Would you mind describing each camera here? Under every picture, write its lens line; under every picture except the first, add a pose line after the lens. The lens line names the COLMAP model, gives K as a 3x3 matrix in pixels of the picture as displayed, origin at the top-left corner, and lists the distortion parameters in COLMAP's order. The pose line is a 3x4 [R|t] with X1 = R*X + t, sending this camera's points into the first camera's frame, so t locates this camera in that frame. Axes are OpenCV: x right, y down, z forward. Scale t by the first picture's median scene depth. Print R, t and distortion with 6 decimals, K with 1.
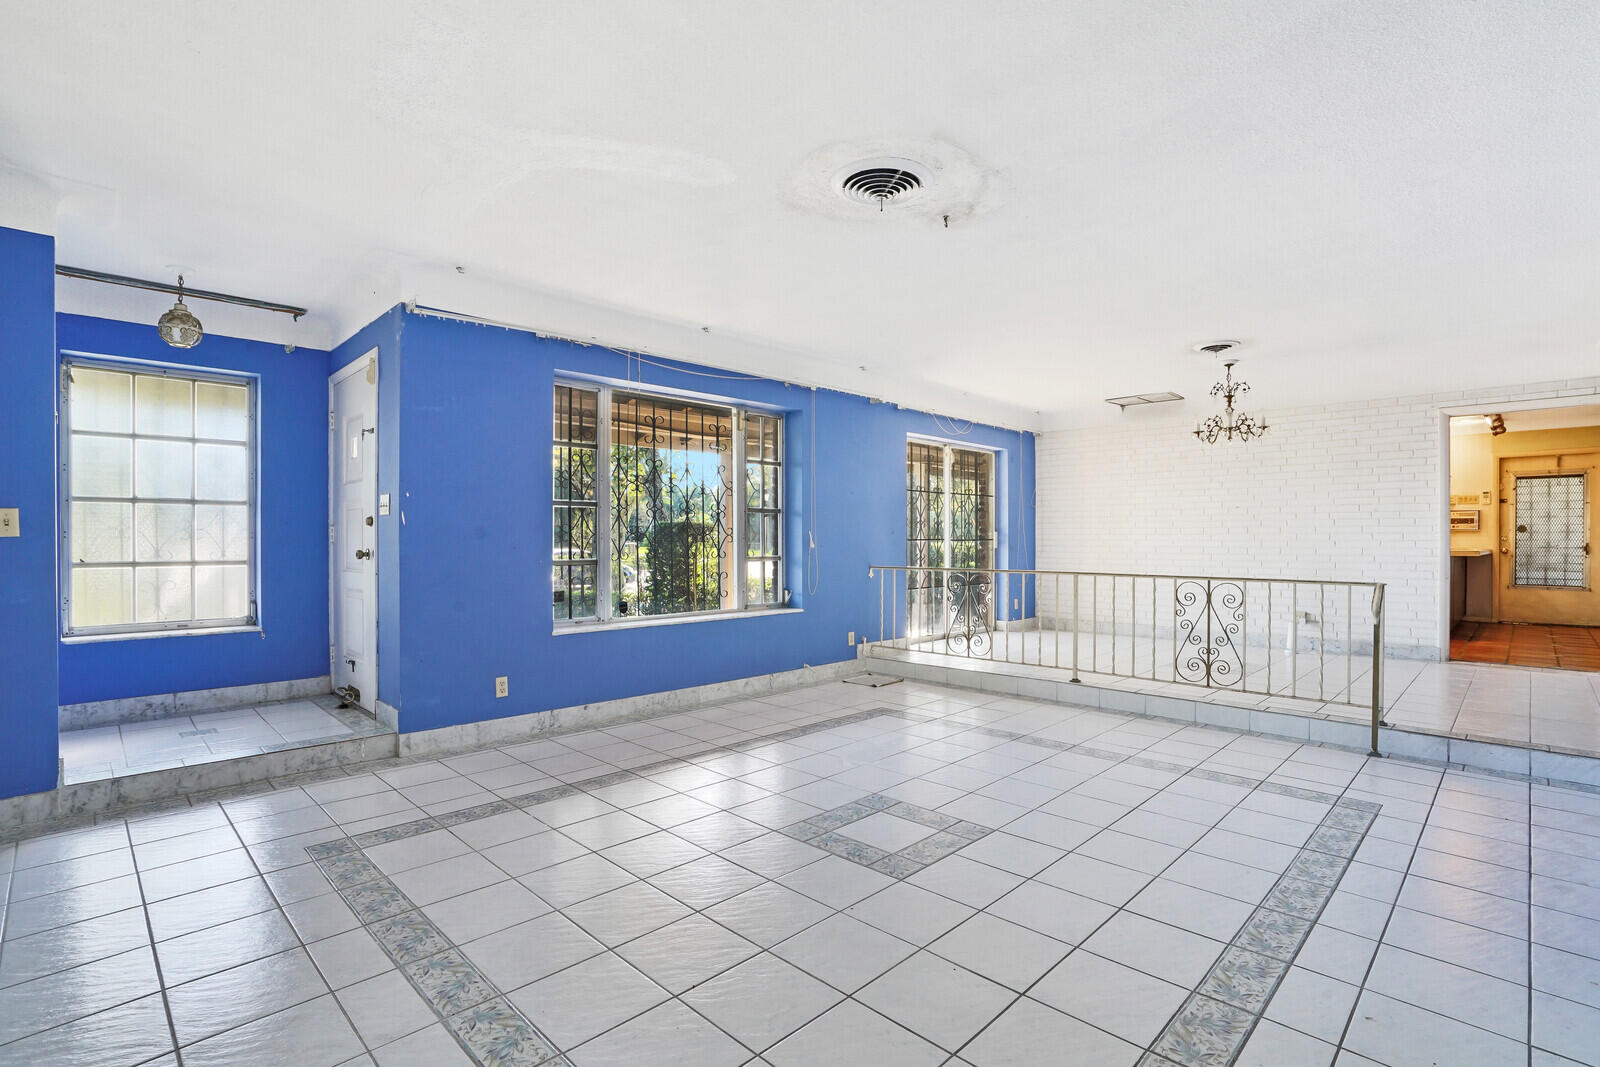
lens RADIAL K [[763.3, 0, 793.7], [0, 763.3, 538.3], [0, 0, 1]] dist [-0.048308, 0.000213]
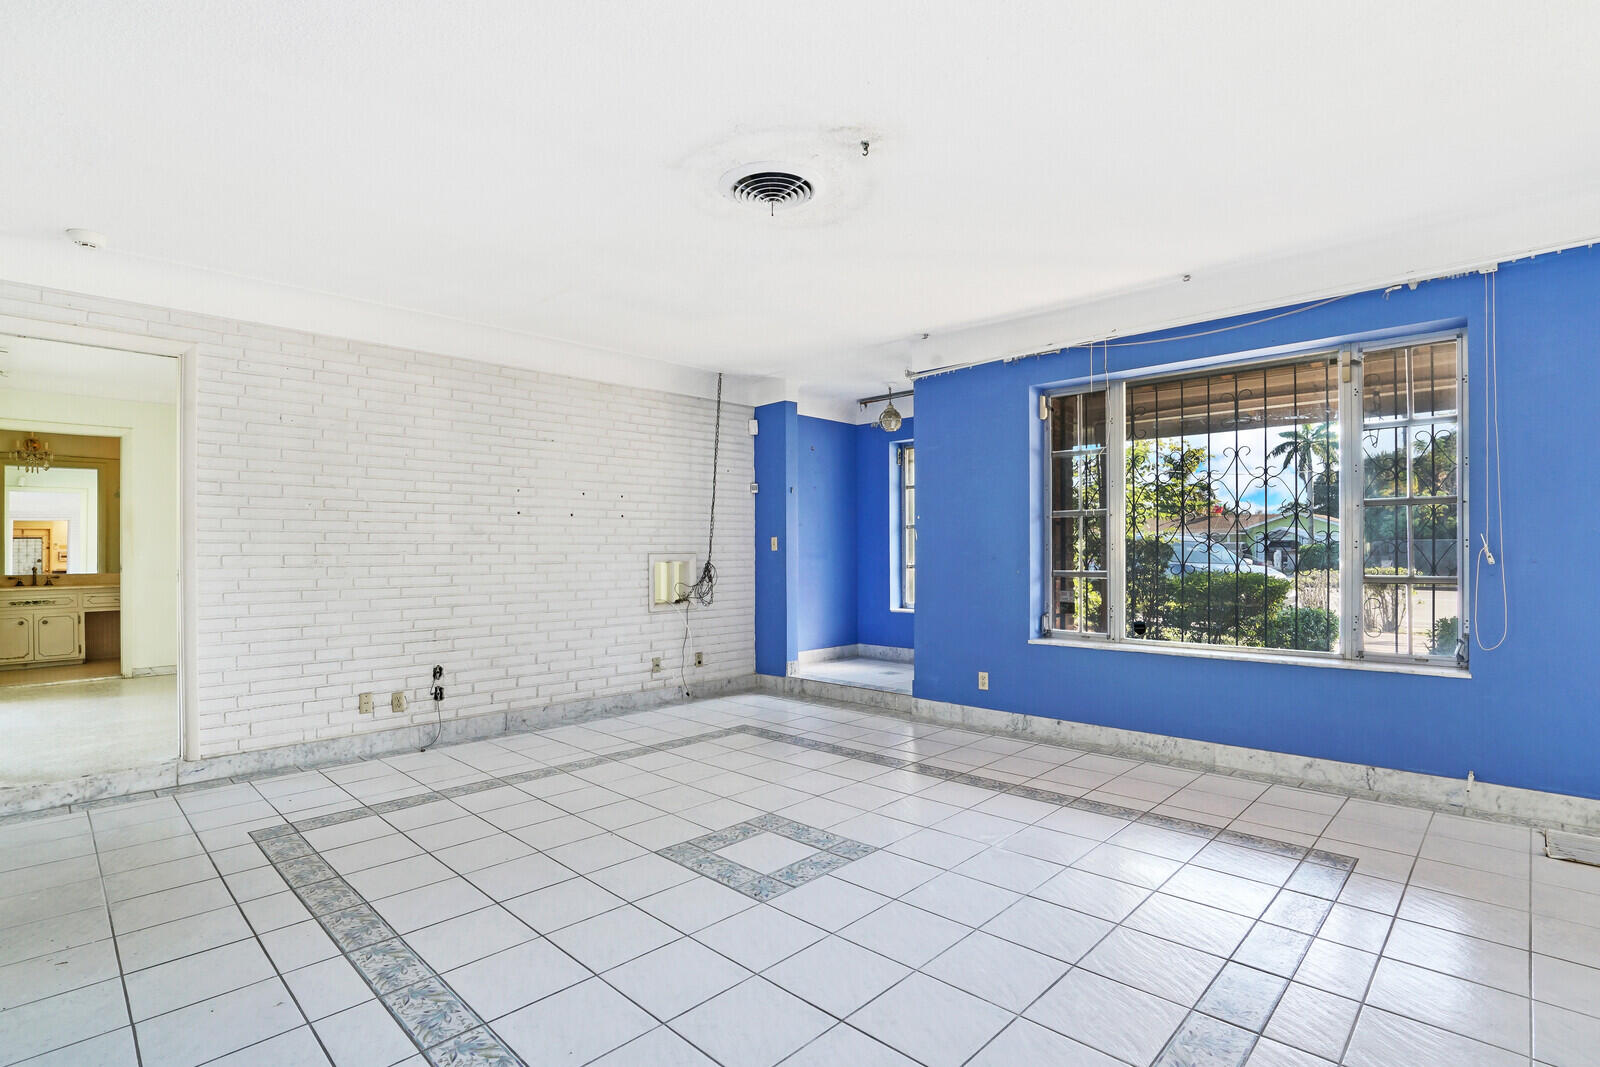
lens RADIAL K [[763.3, 0, 793.7], [0, 763.3, 538.3], [0, 0, 1]] dist [-0.048308, 0.000213]
pose [[0.014485, -0.018967, -0.999715, 0.753560], [0.005895, 0.999804, -0.018883, 0.002981], [0.999878, -0.005620, 0.014594, 0.701348]]
